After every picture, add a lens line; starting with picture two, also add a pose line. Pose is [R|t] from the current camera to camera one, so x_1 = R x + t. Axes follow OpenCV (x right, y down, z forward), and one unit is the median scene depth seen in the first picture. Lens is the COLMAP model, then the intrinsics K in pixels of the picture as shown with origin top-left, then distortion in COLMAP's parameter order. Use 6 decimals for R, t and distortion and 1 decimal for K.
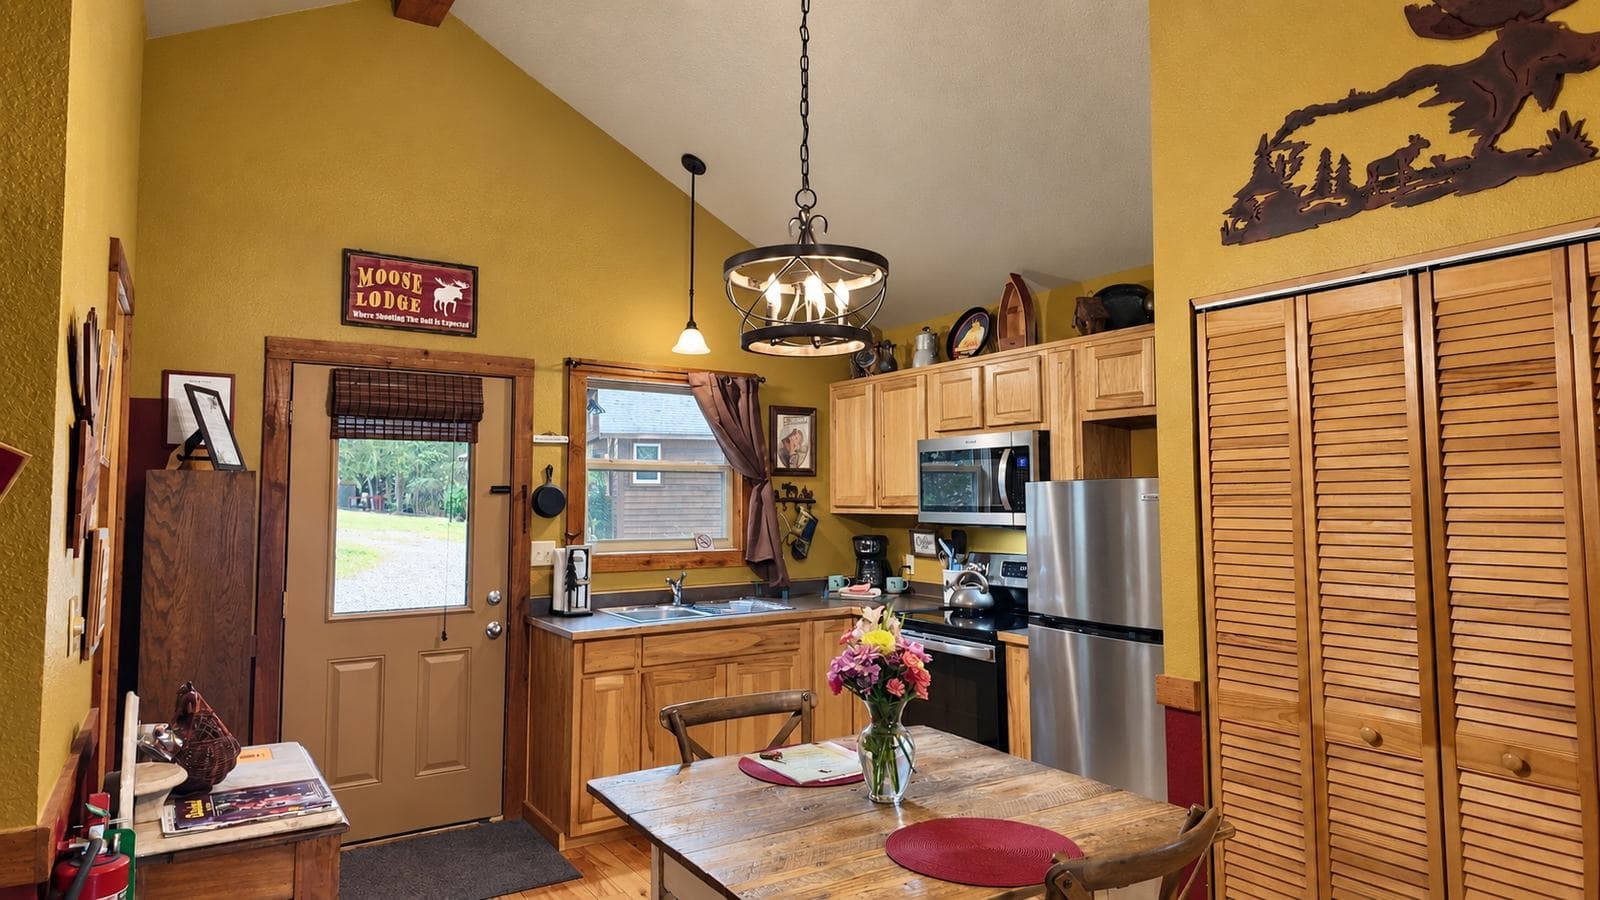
lens RADIAL K [[928.6, 0, 804.0], [0, 928.6, 443.3], [0, 0, 1]] dist [-0.007508, -0.002882]
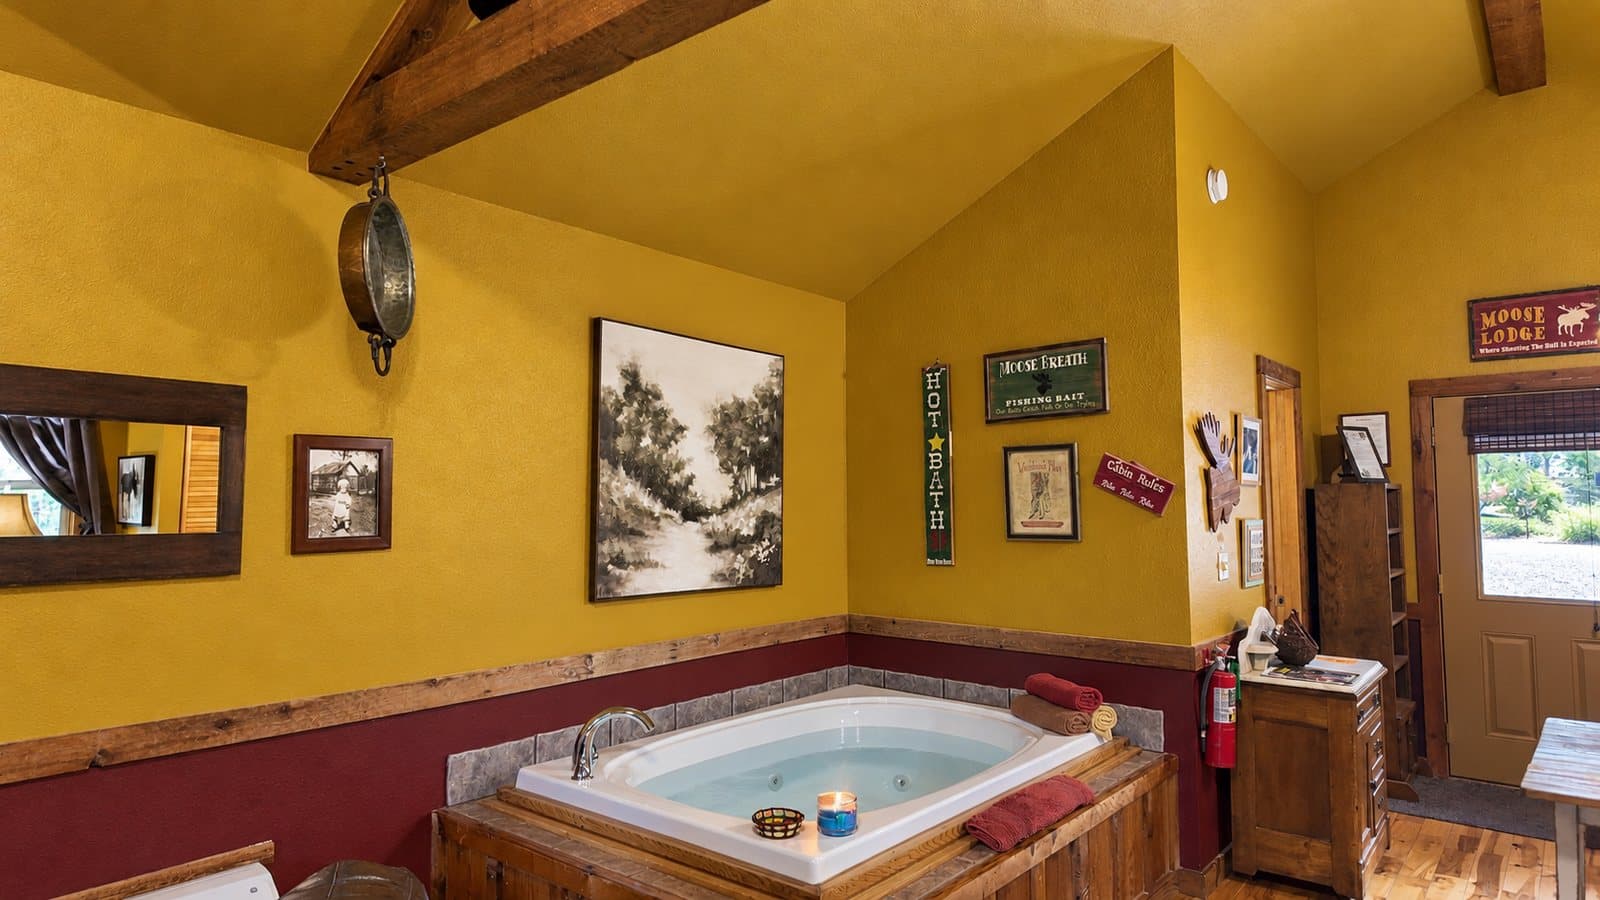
lens RADIAL K [[928.6, 0, 803.8], [0, 928.6, 448.5], [0, 0, 1]] dist [-0.007508, -0.002882]
pose [[0.263267, -0.059346, -0.962896, 0.446249], [0.057861, 0.997281, -0.045645, -0.007367], [0.962986, -0.043697, 0.265985, -0.195772]]
